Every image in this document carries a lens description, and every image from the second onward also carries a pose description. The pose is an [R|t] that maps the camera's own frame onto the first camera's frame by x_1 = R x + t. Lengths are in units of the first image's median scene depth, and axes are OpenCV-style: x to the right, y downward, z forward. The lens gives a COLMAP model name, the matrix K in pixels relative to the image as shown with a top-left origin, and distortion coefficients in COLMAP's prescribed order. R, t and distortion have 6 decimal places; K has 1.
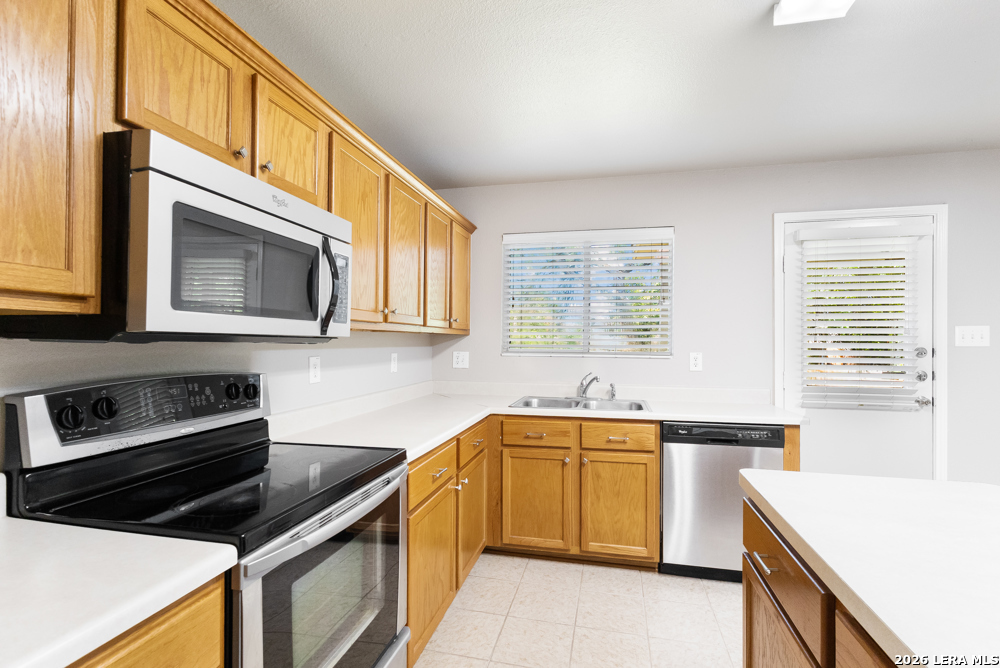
lens RADIAL K [[462.5, 0, 497.1], [0, 462.5, 337.1], [0, 0, 1]] dist [0.001154, -0.000149]
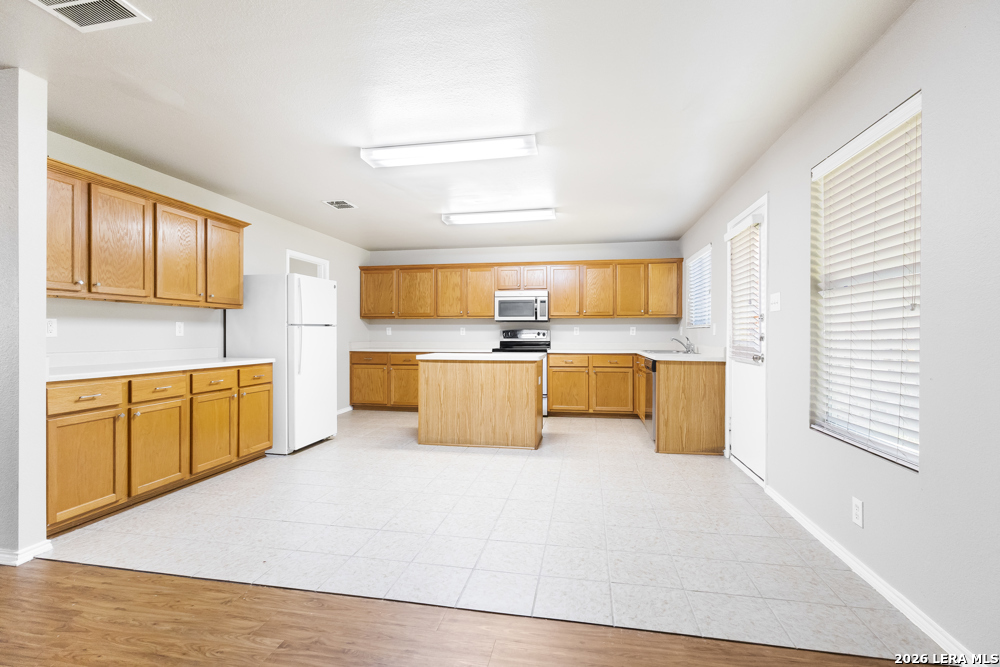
lens RADIAL K [[462.5, 0, 497.8], [0, 462.5, 331.2], [0, 0, 1]] dist [0.001154, -0.000149]
pose [[0.042265, -0.009135, -0.999065, 2.157644], [0.008316, 0.999927, -0.008791, 0.074753], [0.999072, -0.007937, 0.042338, 0.255253]]
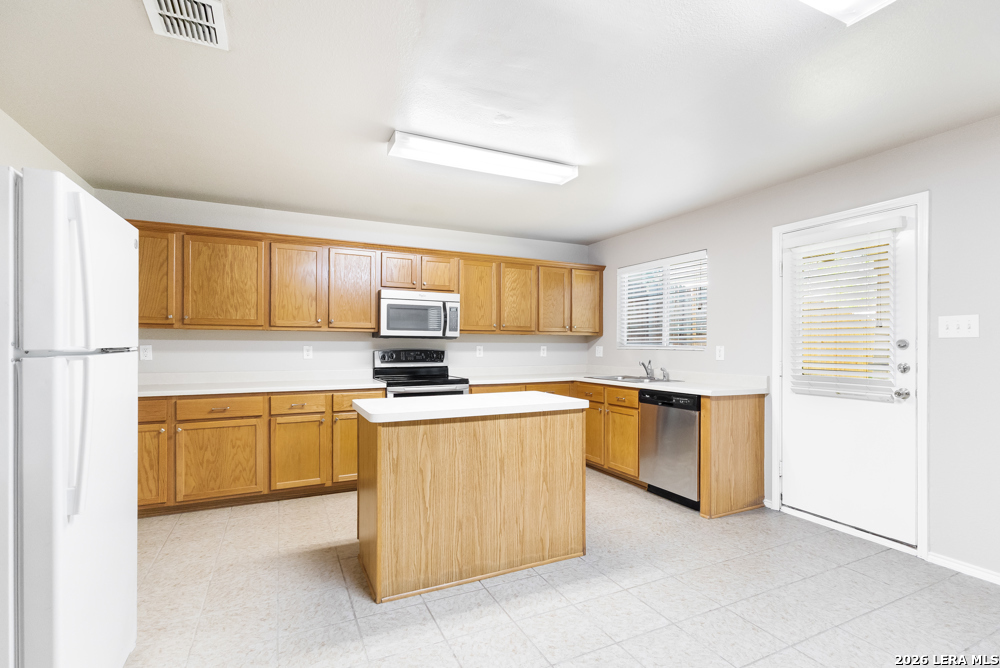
lens RADIAL K [[462.5, 0, 498.7], [0, 462.5, 345.7], [0, 0, 1]] dist [0.001154, -0.000149]
pose [[0.627026, -0.001658, -0.778996, 1.171670], [0.006406, 0.999975, 0.003028, 0.028138], [0.778972, -0.006889, 0.627021, -0.310485]]
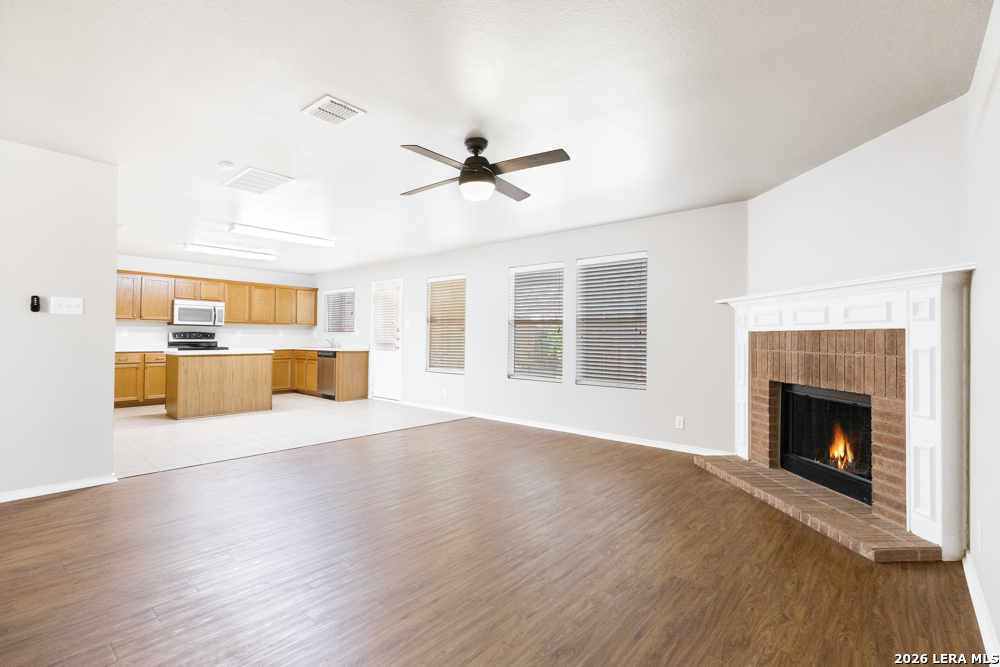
lens RADIAL K [[462.5, 0, 504.0], [0, 462.5, 330.7], [0, 0, 1]] dist [0.001154, -0.000149]
pose [[0.883869, -0.004059, -0.467716, 2.875363], [-0.001135, 0.999941, -0.010824, 0.066830], [0.467732, 0.010098, 0.883813, -1.228177]]
